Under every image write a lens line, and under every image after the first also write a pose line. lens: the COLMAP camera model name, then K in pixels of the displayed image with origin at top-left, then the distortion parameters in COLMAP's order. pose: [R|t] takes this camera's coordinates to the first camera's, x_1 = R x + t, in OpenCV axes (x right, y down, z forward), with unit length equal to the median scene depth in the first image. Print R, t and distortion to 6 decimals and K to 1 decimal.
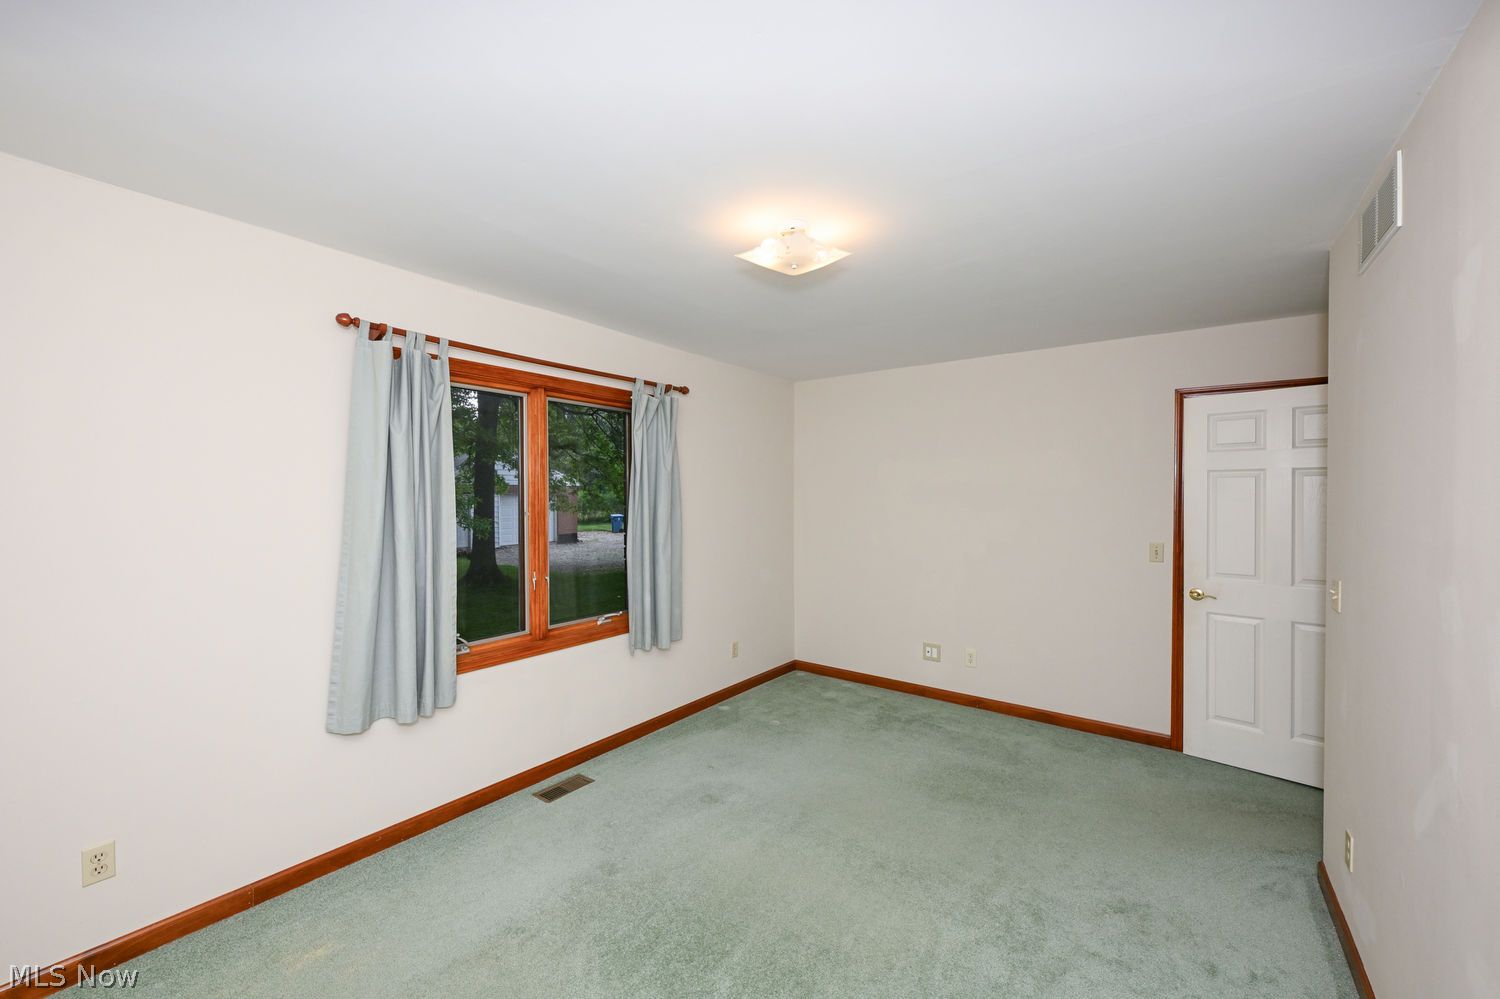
lens RADIAL K [[602.2, 0, 755.5], [0, 602.2, 497.8], [0, 0, 1]] dist [0.013025, -0.002754]
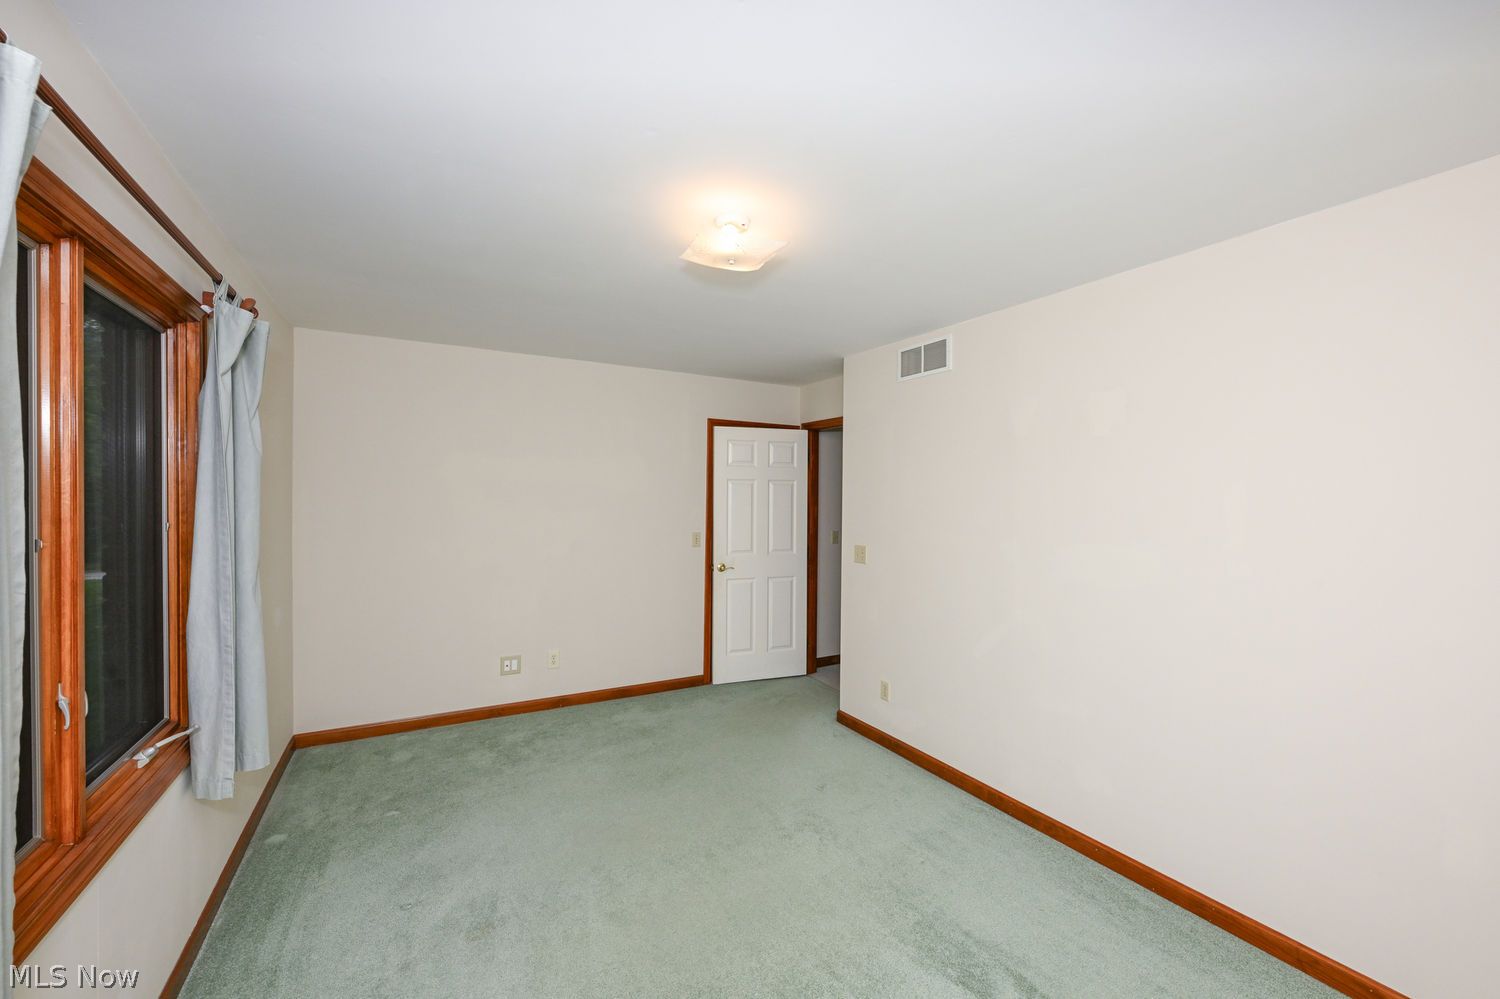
lens RADIAL K [[602.2, 0, 739.5], [0, 602.2, 495.5], [0, 0, 1]] dist [0.013025, -0.002754]
pose [[0.437162, -0.006852, 0.899357, -0.474963], [0.000643, 0.999973, 0.007306, -0.014875], [-0.899383, -0.002616, 0.437155, 0.338783]]
